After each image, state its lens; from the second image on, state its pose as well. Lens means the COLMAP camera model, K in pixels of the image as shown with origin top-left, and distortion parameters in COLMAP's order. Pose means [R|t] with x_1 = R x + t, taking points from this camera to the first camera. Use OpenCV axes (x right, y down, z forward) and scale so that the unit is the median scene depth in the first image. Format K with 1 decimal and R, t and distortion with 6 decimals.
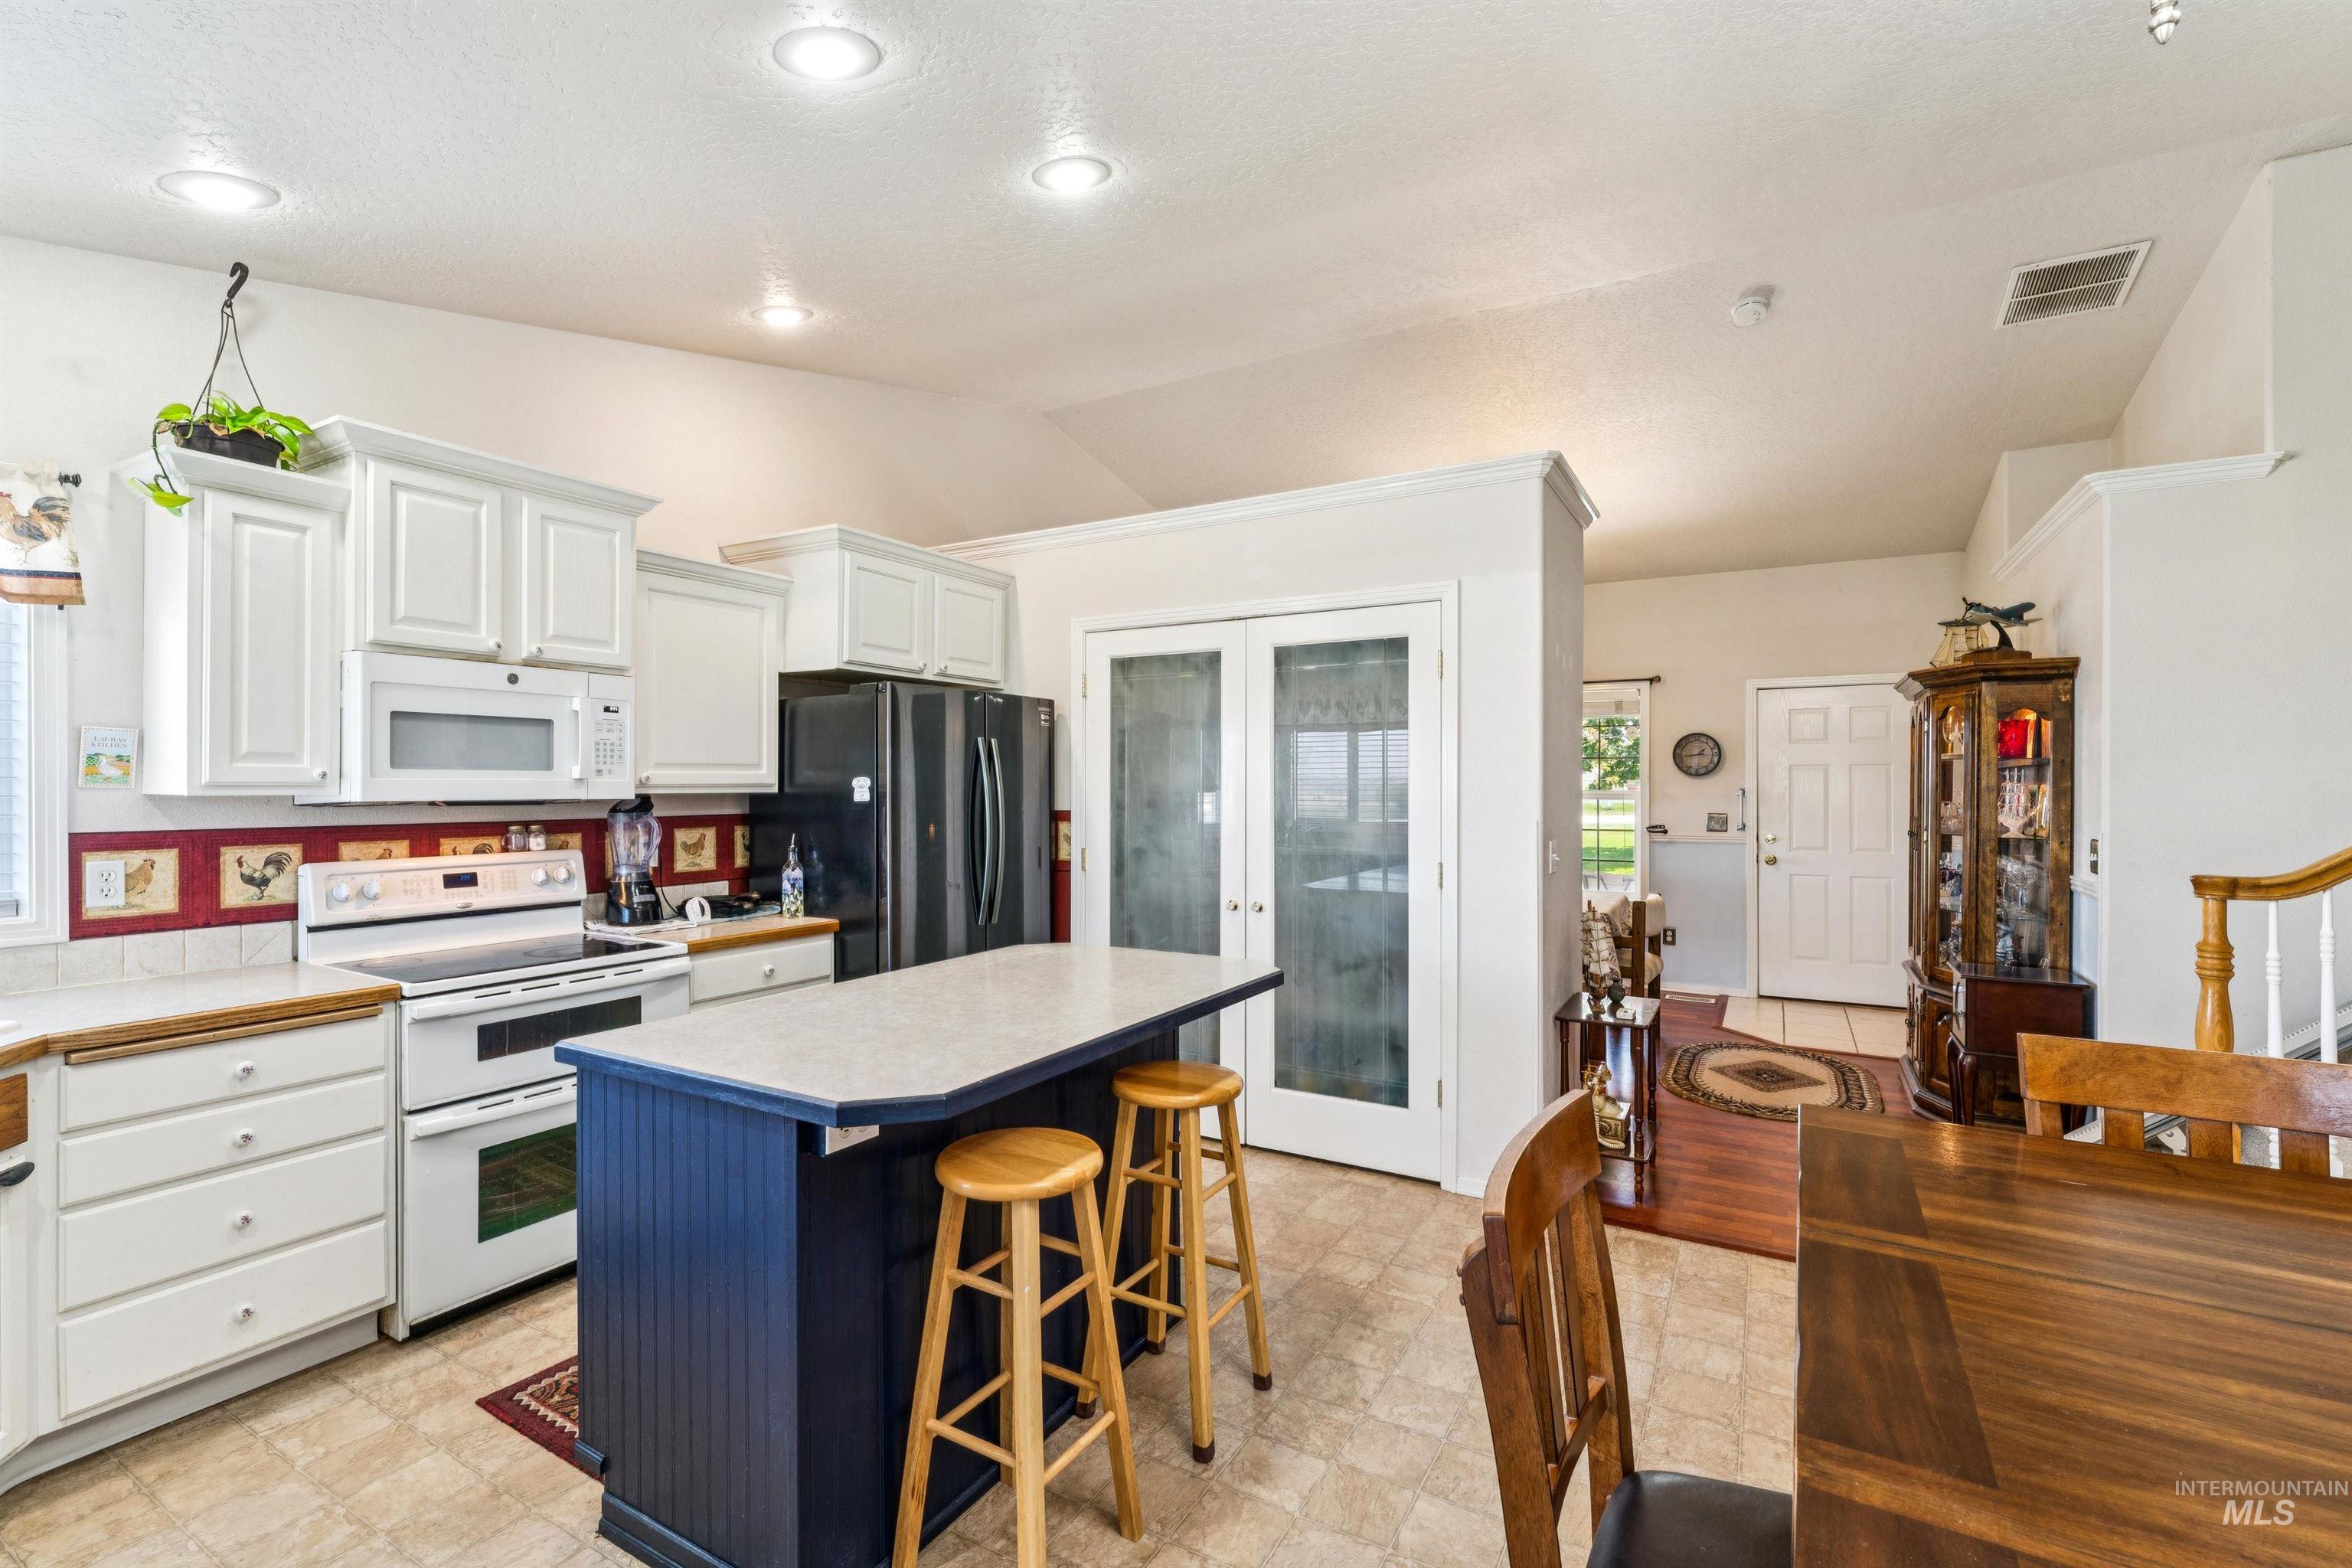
lens RADIAL K [[1024.2, 0, 1178.9], [0, 1024.2, 789.8], [0, 0, 1]] dist [-0.002505, -0.000650]
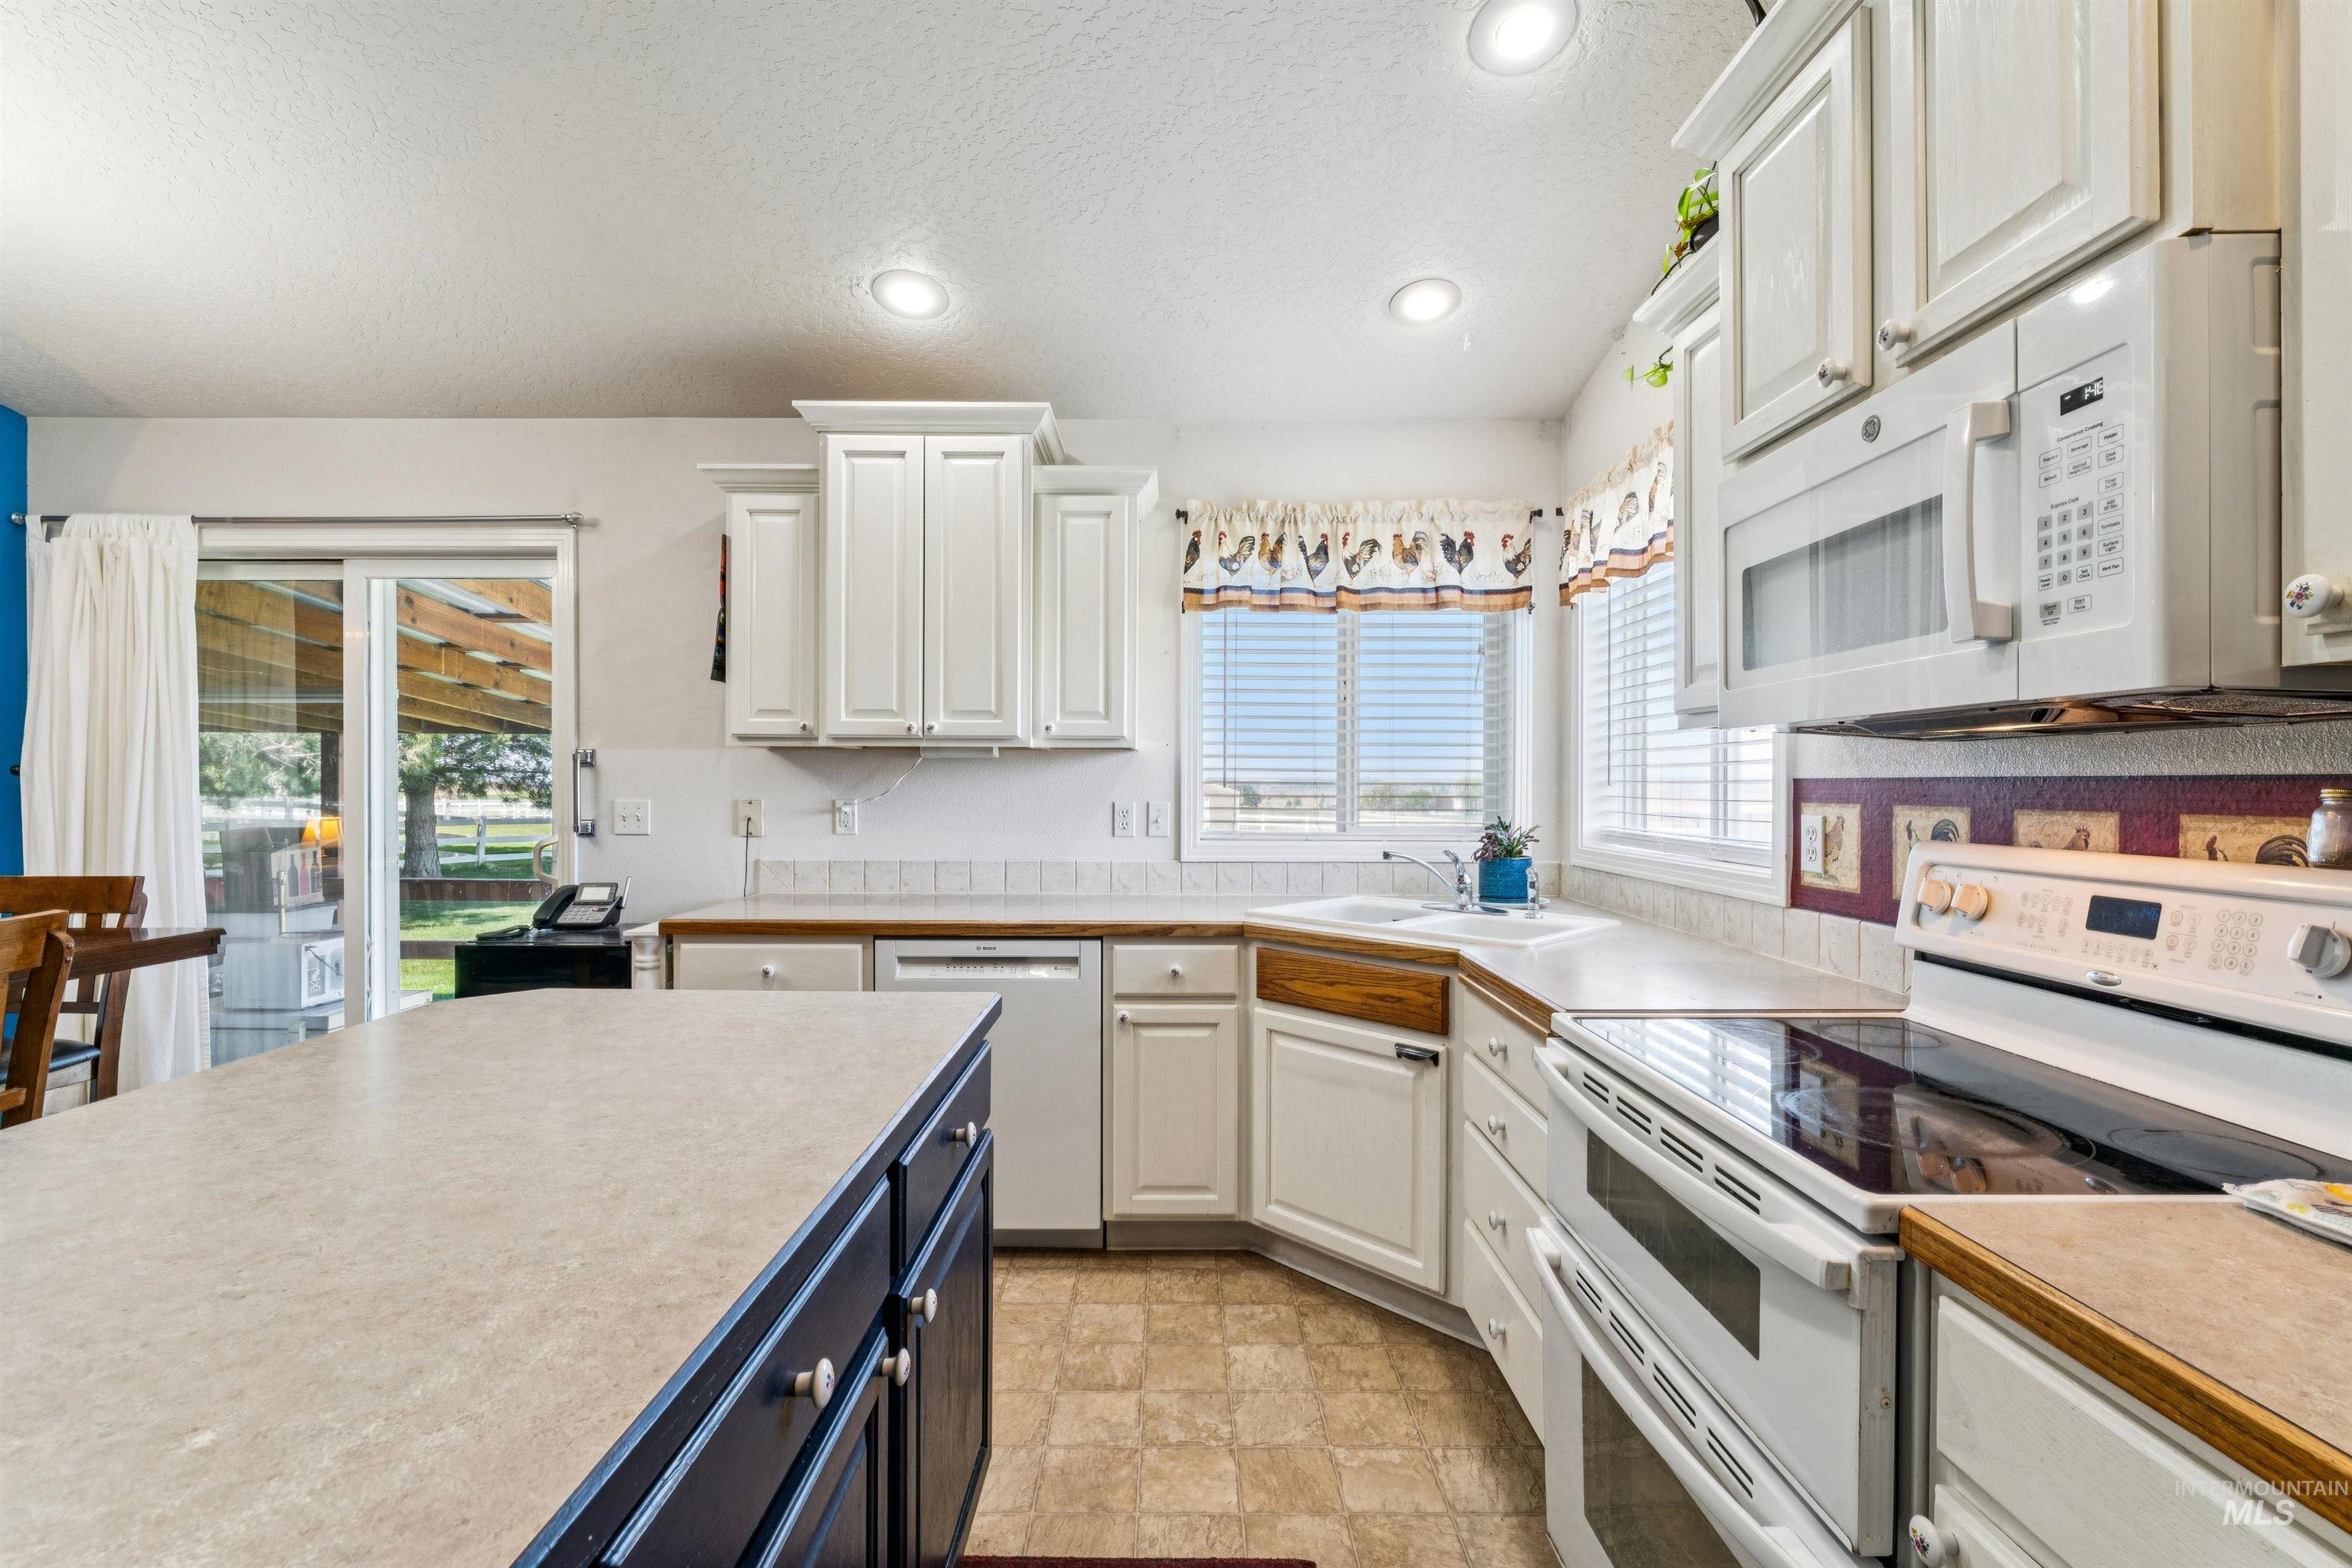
lens RADIAL K [[1024.2, 0, 1180.4], [0, 1024.2, 791.6], [0, 0, 1]] dist [-0.002505, -0.000650]
pose [[-0.859974, 0.001186, -0.510337, -0.186807], [-0.004942, 0.999931, 0.010652, 0.038248], [0.510314, 0.011683, -0.859909, 1.207149]]
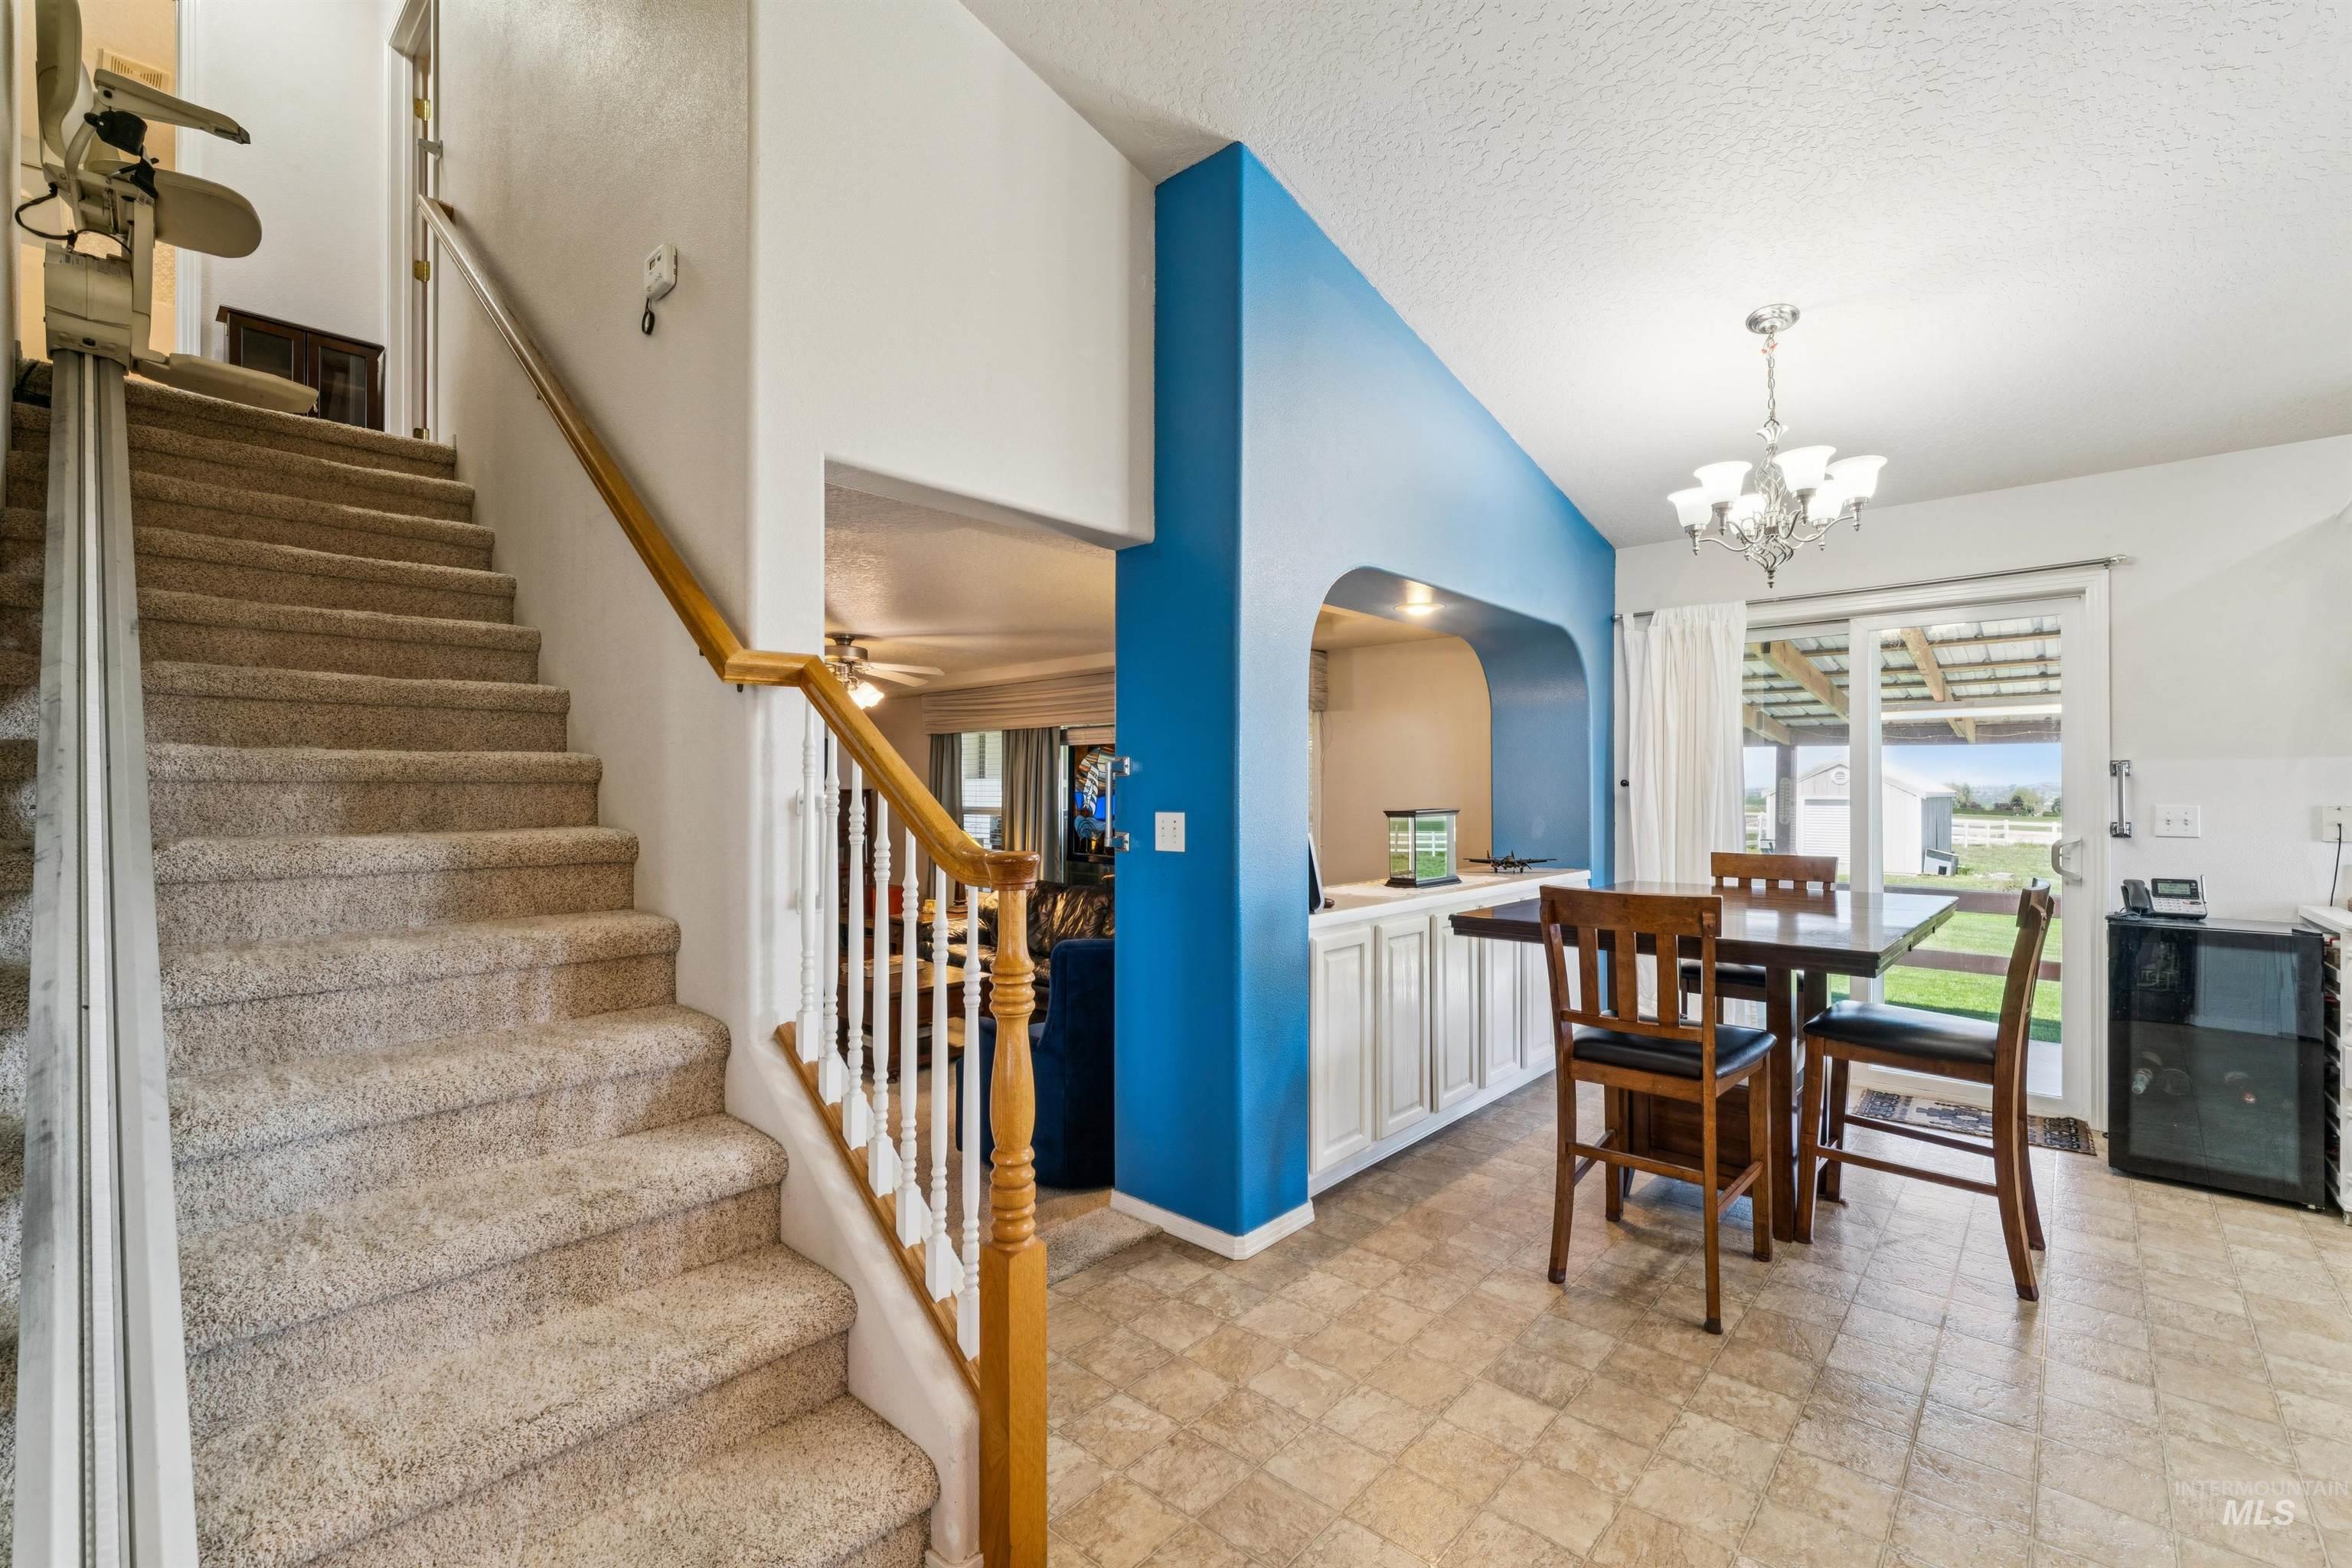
lens RADIAL K [[1024.2, 0, 1167.1], [0, 1024.2, 784.2], [0, 0, 1]] dist [-0.002505, -0.000650]
pose [[-0.978380, 0.001633, 0.206810, 0.683887], [0.001118, 0.999996, -0.002608, 0.038410], [-0.206813, -0.002320, -0.978378, 1.395791]]
